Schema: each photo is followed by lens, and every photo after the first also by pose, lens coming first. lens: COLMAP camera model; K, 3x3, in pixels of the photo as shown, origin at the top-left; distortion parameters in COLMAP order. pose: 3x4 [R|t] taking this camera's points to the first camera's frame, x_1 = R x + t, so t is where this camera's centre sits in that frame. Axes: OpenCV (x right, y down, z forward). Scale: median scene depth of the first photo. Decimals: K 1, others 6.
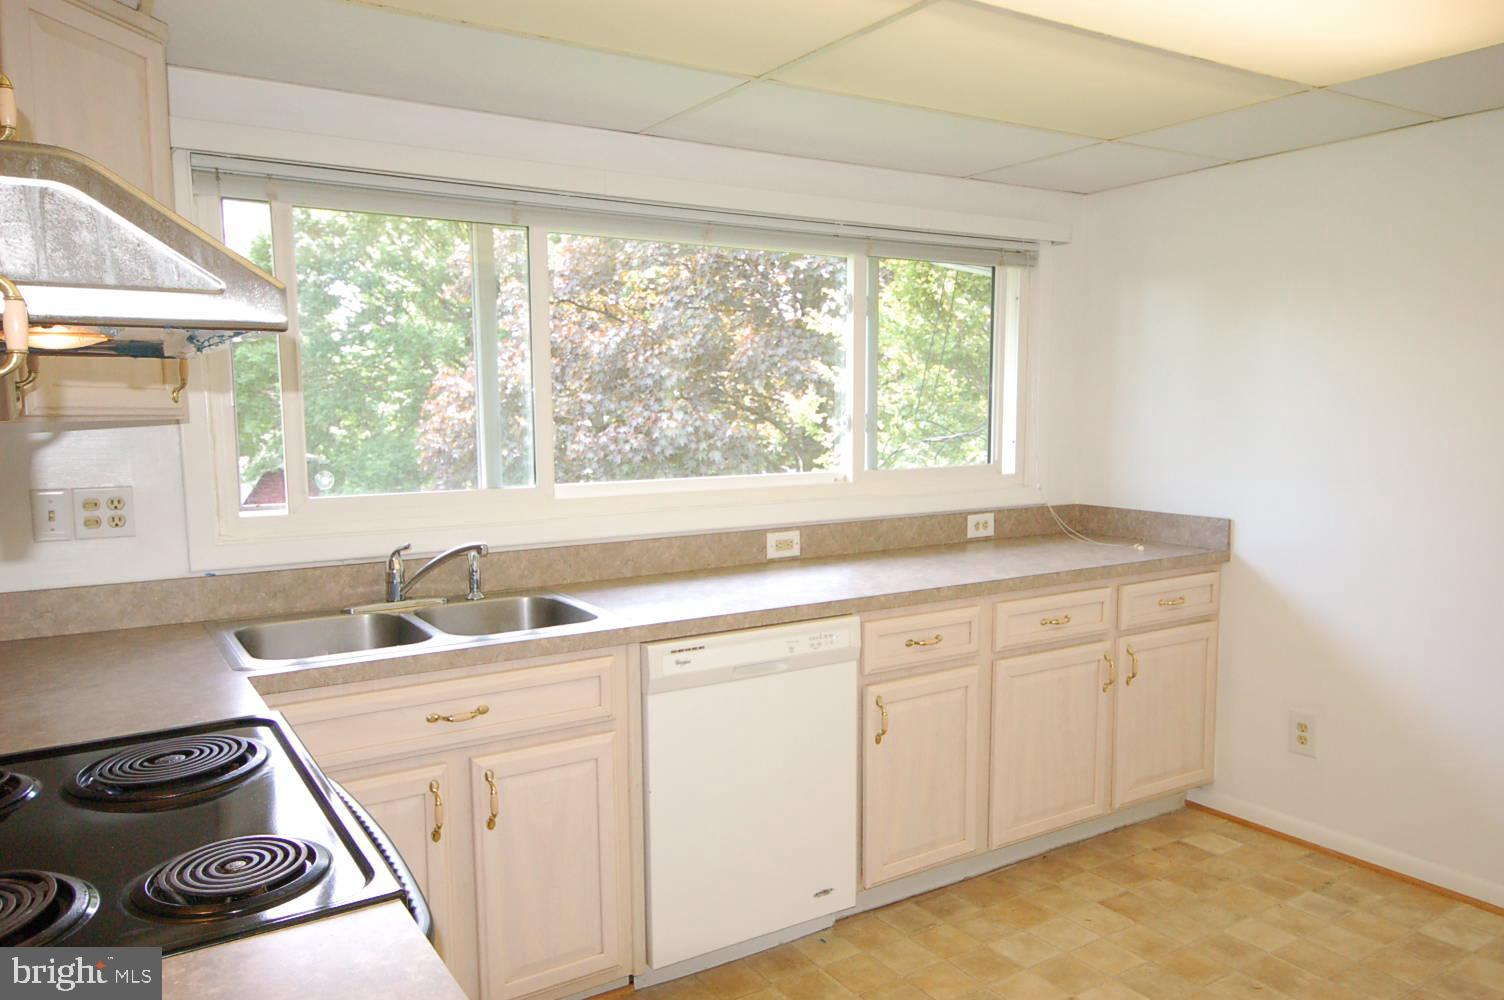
lens RADIAL K [[1073.5, 0, 745.6], [0, 1073.5, 524.2], [0, 0, 1]] dist [0.027749, -0.024197]
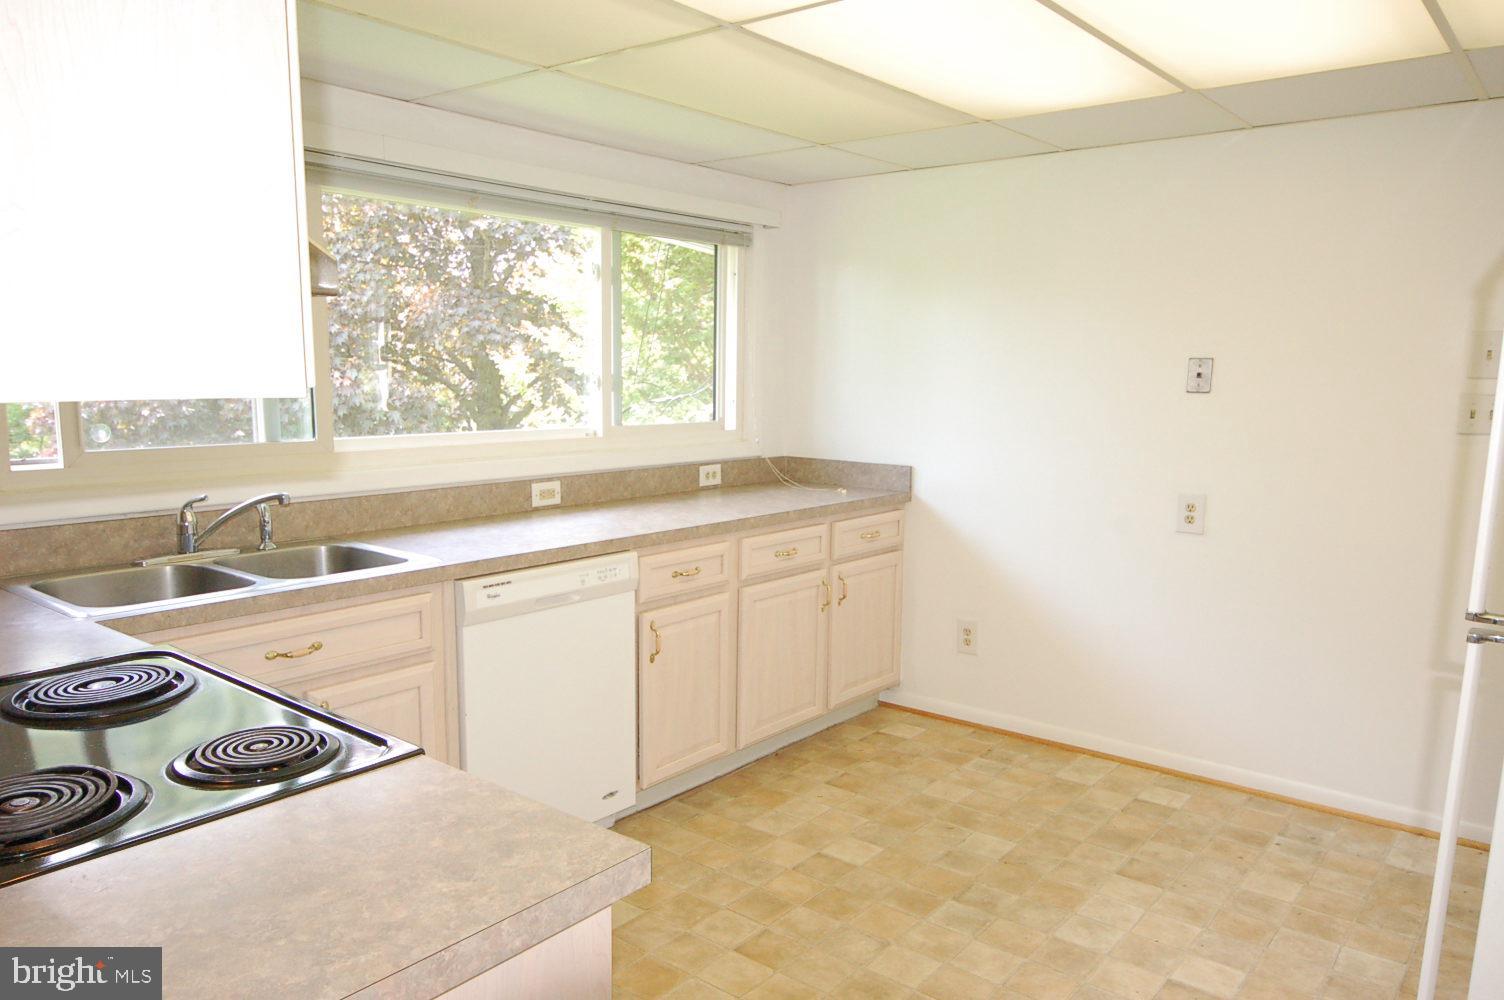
lens RADIAL K [[1073.5, 0, 745.6], [0, 1073.5, 524.2], [0, 0, 1]] dist [0.027749, -0.024197]
pose [[0.949374, -0.029073, 0.312799, -0.126131], [0.018551, 0.999159, 0.036561, 0.015038], [-0.313599, -0.028907, 0.949115, -0.106969]]
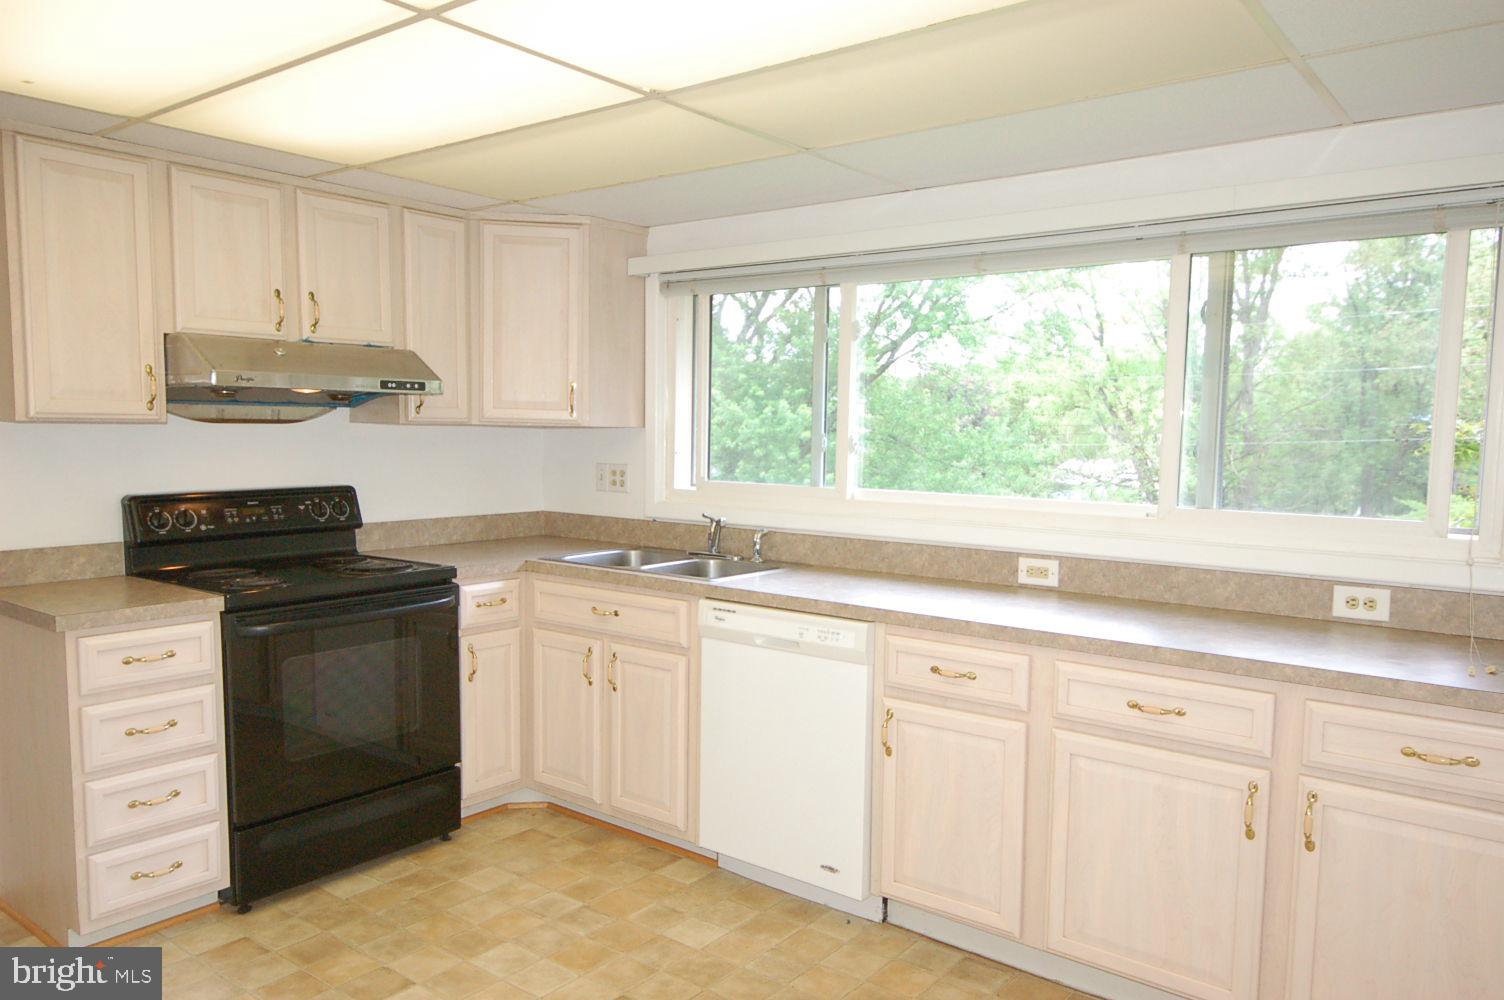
lens RADIAL K [[1073.5, 0, 745.6], [0, 1073.5, 524.2], [0, 0, 1]] dist [0.027749, -0.024197]
pose [[0.329261, 0.096346, -0.939311, 0.937004], [-0.124367, 0.990539, 0.058005, -0.051602], [0.936013, 0.097720, 0.338128, 0.467109]]
